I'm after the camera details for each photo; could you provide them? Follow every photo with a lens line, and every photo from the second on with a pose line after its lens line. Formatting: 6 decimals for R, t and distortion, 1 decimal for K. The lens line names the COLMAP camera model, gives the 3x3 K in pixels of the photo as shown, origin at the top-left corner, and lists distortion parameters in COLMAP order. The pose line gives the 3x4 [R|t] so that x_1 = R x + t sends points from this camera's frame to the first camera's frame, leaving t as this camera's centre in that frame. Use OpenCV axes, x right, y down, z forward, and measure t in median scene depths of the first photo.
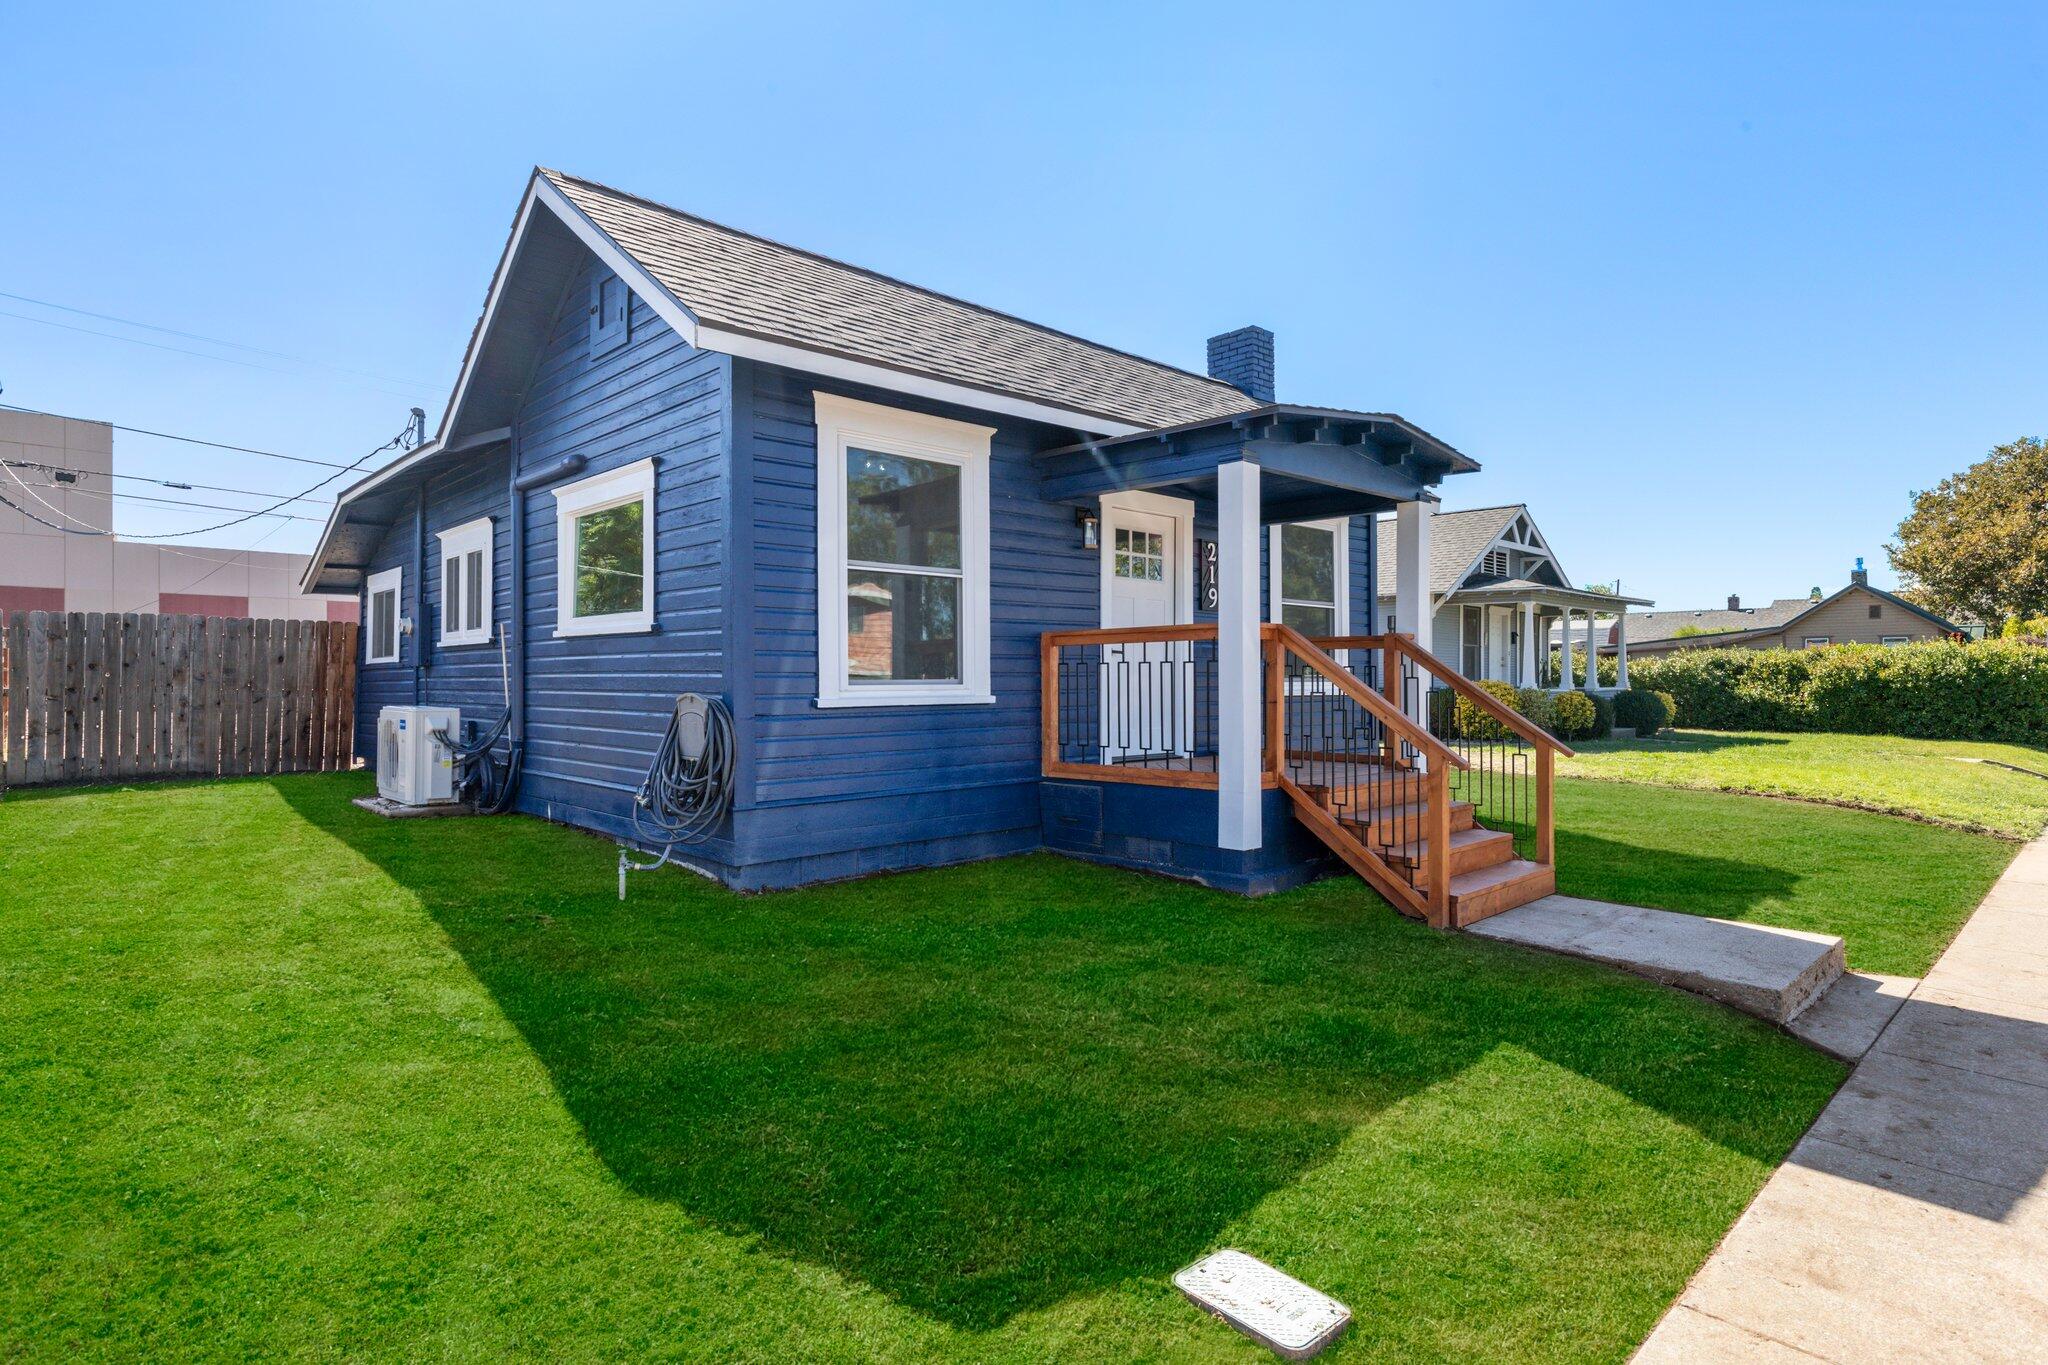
lens RADIAL K [[1112.0, 0, 1047.3], [0, 1112.0, 680.5], [0, 0, 1]] dist [0.002363, -0.000363]
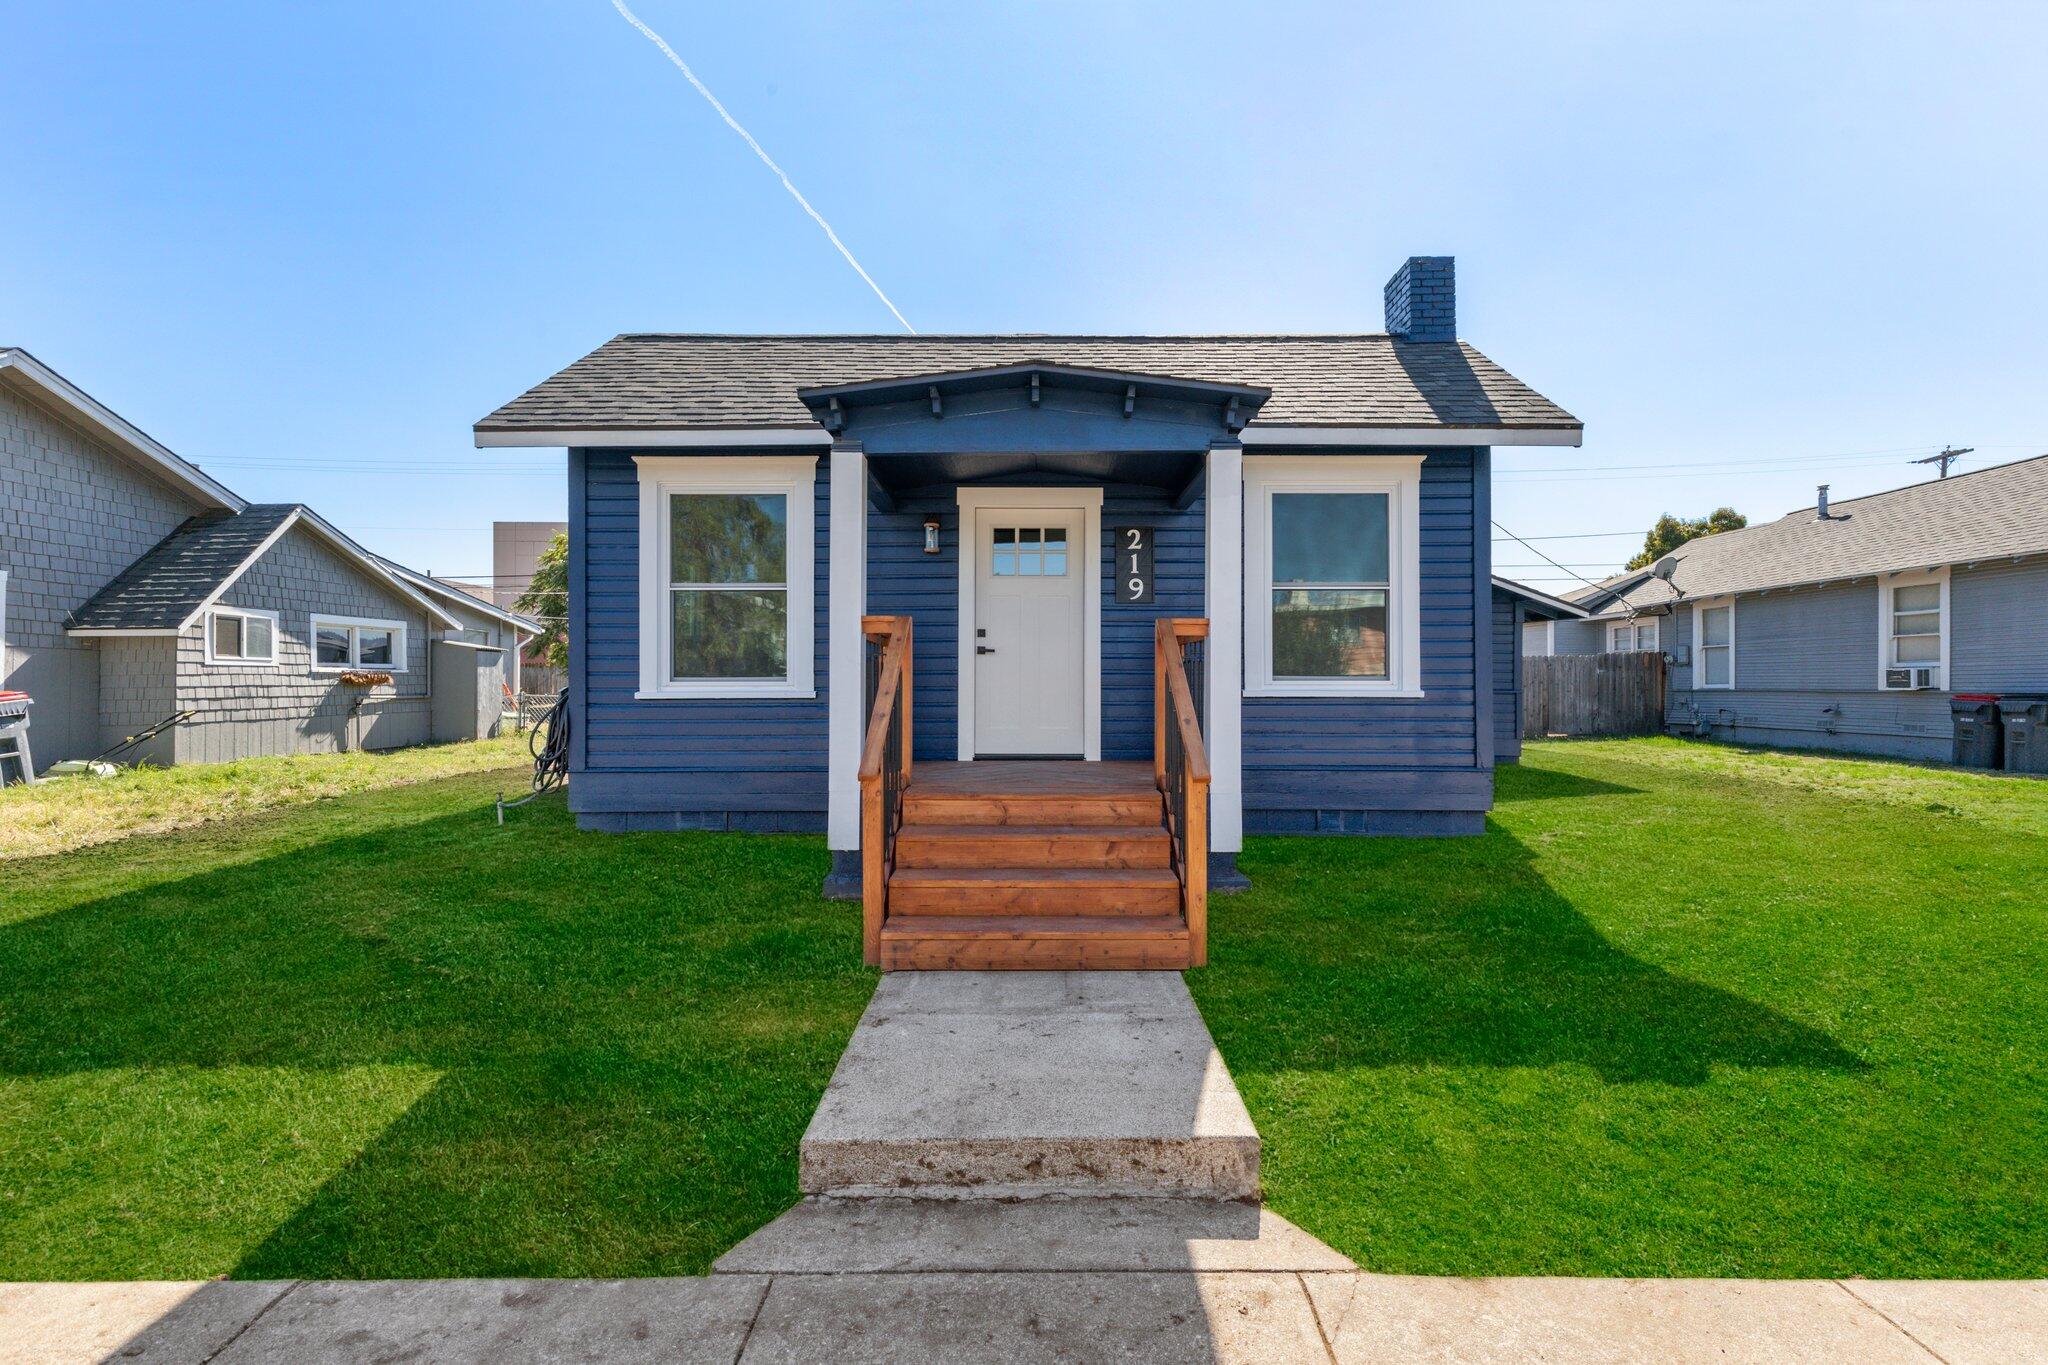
lens RADIAL K [[915.8, 0, 1031.2], [0, 915.8, 681.9], [0, 0, 1]] dist [0.004267, -0.000164]
pose [[0.729627, -0.000726, -0.683845, 0.863143], [0.005293, 0.999975, 0.004585, 0.001862], [0.683825, -0.006965, 0.729613, 0.527496]]
